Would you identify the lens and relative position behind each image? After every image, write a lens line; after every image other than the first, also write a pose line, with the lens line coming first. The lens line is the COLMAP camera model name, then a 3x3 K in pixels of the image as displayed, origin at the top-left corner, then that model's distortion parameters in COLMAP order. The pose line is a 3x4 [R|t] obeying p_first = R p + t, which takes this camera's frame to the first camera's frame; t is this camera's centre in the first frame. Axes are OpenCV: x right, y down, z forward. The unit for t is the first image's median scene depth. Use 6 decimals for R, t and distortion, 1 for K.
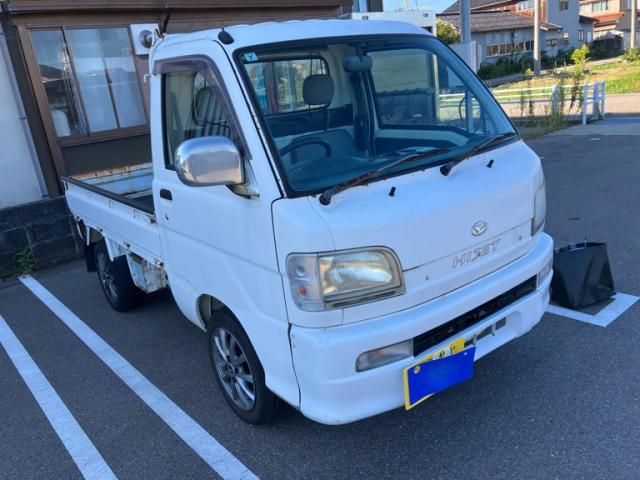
lens RADIAL K [[508.7, 0, 320.0], [0, 508.7, 240.0], [0, 0, 1]] dist [0.012924, -0.000459]
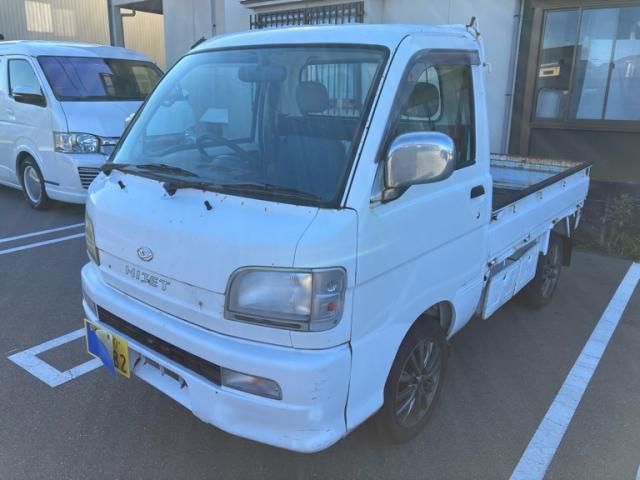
lens RADIAL K [[527.6, 0, 320.0], [0, 527.6, 240.0], [0, 0, 1]] dist [-0.005619, -0.005906]
pose [[0.244476, 0.374618, -0.894367, 1.183037], [-0.327577, 0.900037, 0.287449, -0.410262], [0.912647, 0.222700, 0.342754, 0.881014]]
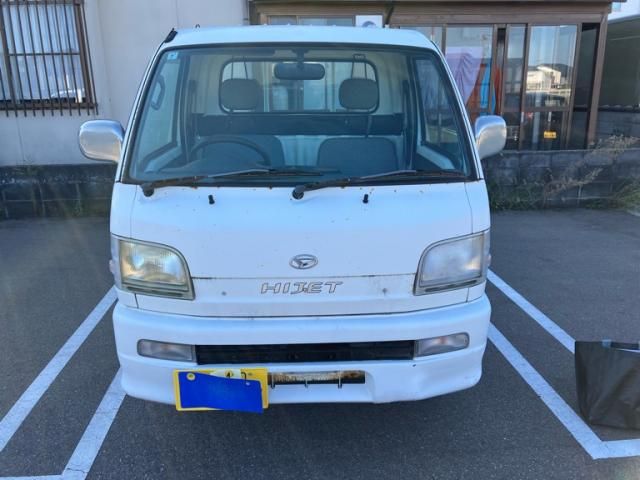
lens RADIAL K [[501.1, 0, 331.4], [0, 501.1, 232.0], [0, 0, 1]] dist [0.070724, -0.003164]
pose [[0.827559, 0.253197, -0.501036, 0.734012], [-0.248971, 0.965471, 0.076673, -0.145262], [0.503149, 0.061292, 0.862024, 0.222226]]
